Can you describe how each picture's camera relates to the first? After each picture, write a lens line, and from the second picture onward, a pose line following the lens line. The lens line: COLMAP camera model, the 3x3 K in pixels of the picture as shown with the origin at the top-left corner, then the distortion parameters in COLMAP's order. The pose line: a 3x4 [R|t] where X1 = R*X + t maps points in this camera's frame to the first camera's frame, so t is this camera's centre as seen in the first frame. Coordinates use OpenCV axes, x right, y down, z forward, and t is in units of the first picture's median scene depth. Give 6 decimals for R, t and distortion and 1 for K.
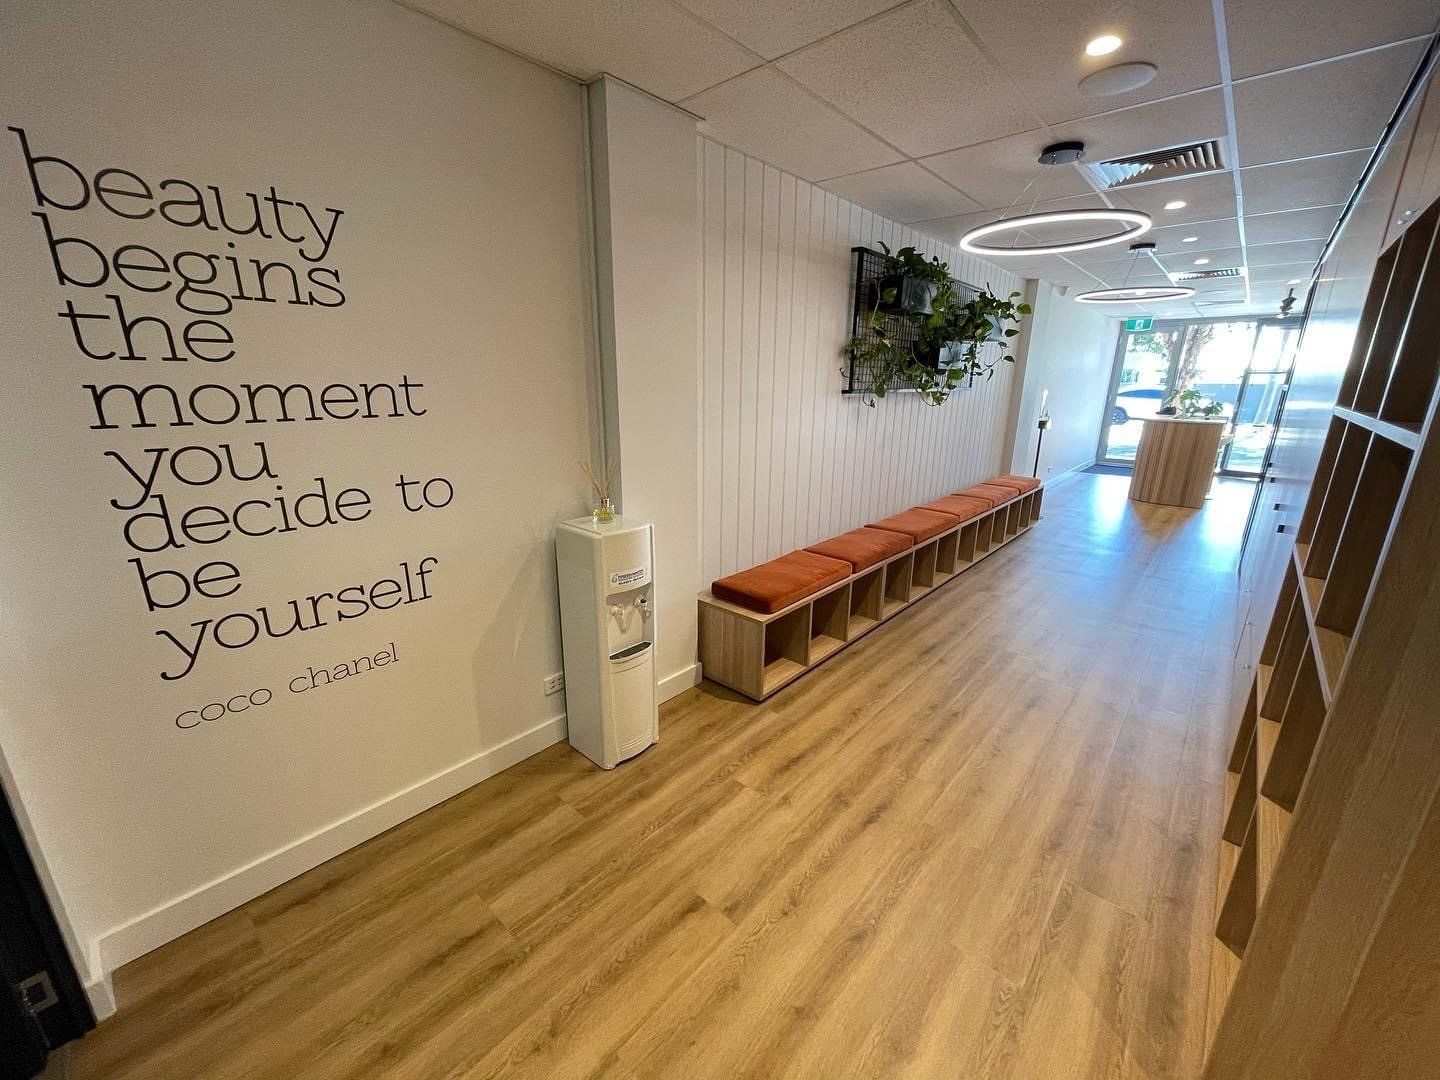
lens RADIAL K [[565.3, 0, 720.0], [0, 565.3, 540.0], [0, 0, 1]] dist [0.001113, -0.000041]
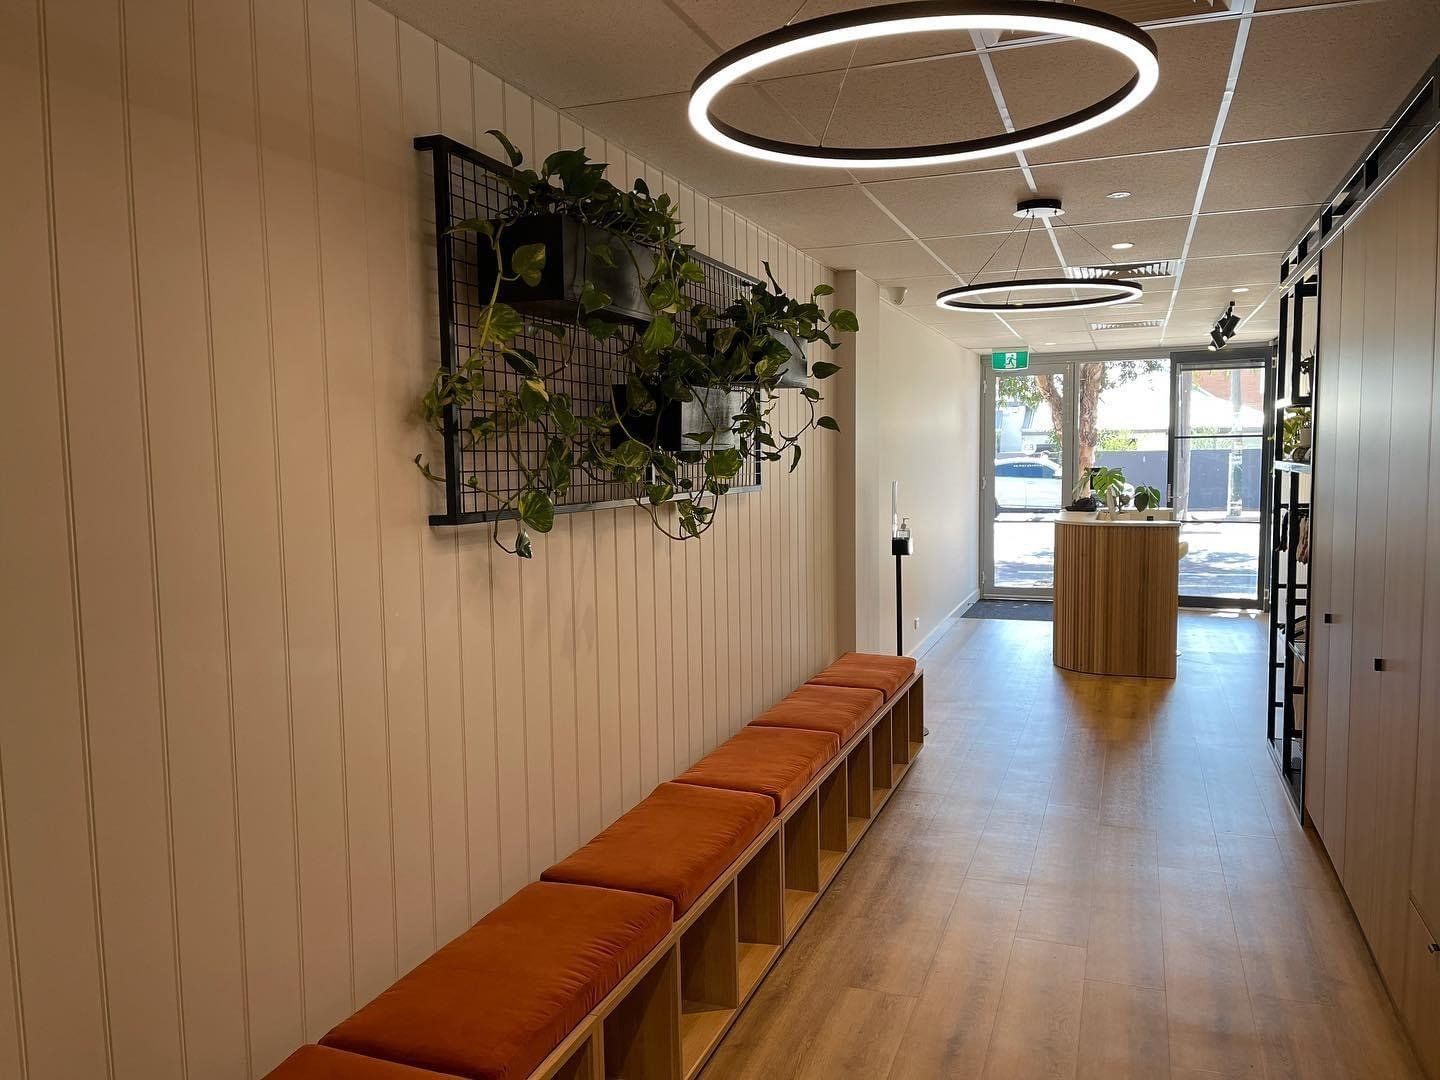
lens RADIAL K [[1056.8, 0, 720.0], [0, 1056.8, 540.0], [0, 0, 1]] dist [0.084649, -0.104198]
pose [[0.931272, -0.051581, 0.360655, 0.127618], [0.121462, 0.977249, -0.173870, -0.099943], [-0.343481, 0.205726, 0.916350, 0.293364]]
